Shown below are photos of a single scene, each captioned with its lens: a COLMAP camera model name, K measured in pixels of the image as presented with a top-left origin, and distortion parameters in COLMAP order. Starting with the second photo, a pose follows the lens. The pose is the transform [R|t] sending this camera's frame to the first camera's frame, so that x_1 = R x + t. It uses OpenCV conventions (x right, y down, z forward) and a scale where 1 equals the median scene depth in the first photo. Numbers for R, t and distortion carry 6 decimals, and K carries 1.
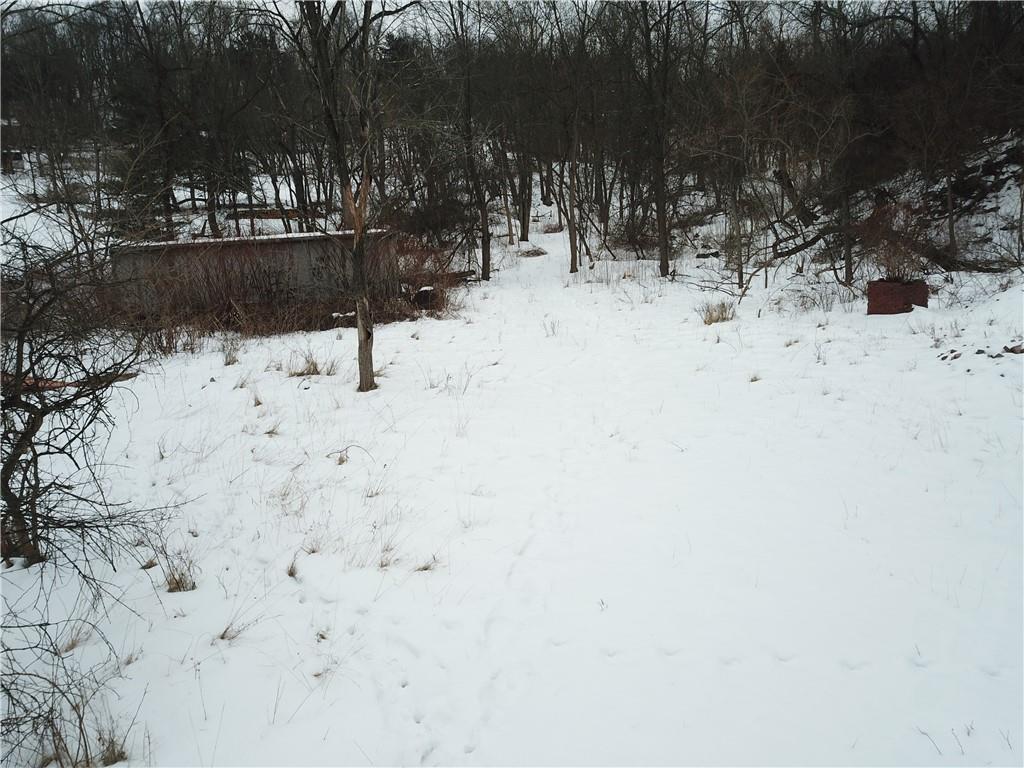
lens RADIAL K [[774.7, 0, 507.5], [0, 774.7, 392.8], [0, 0, 1]] dist [0.028273, -0.020683]
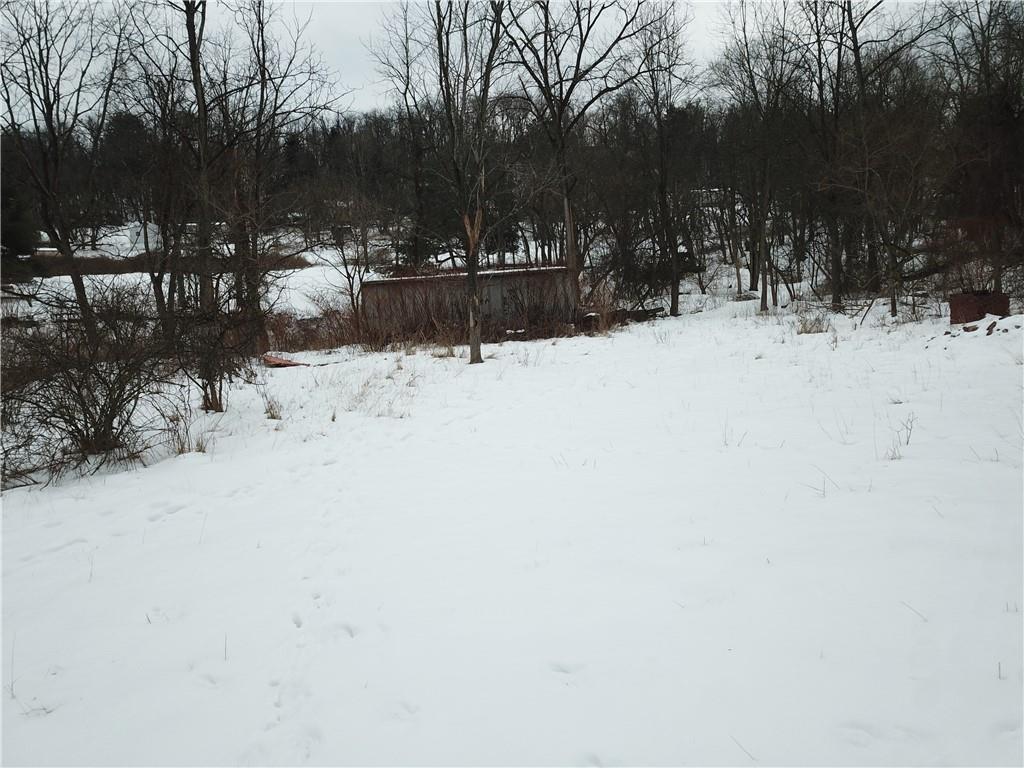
lens RADIAL K [[783.2, 0, 512.0], [0, 783.2, 384.0], [0, 0, 1]] dist [0.021934, 0.001597]
pose [[0.941195, 0.038579, -0.335653, 0.134643], [-0.069511, 0.994317, -0.080632, 0.054836], [0.330635, 0.099222, 0.938528, -0.102949]]
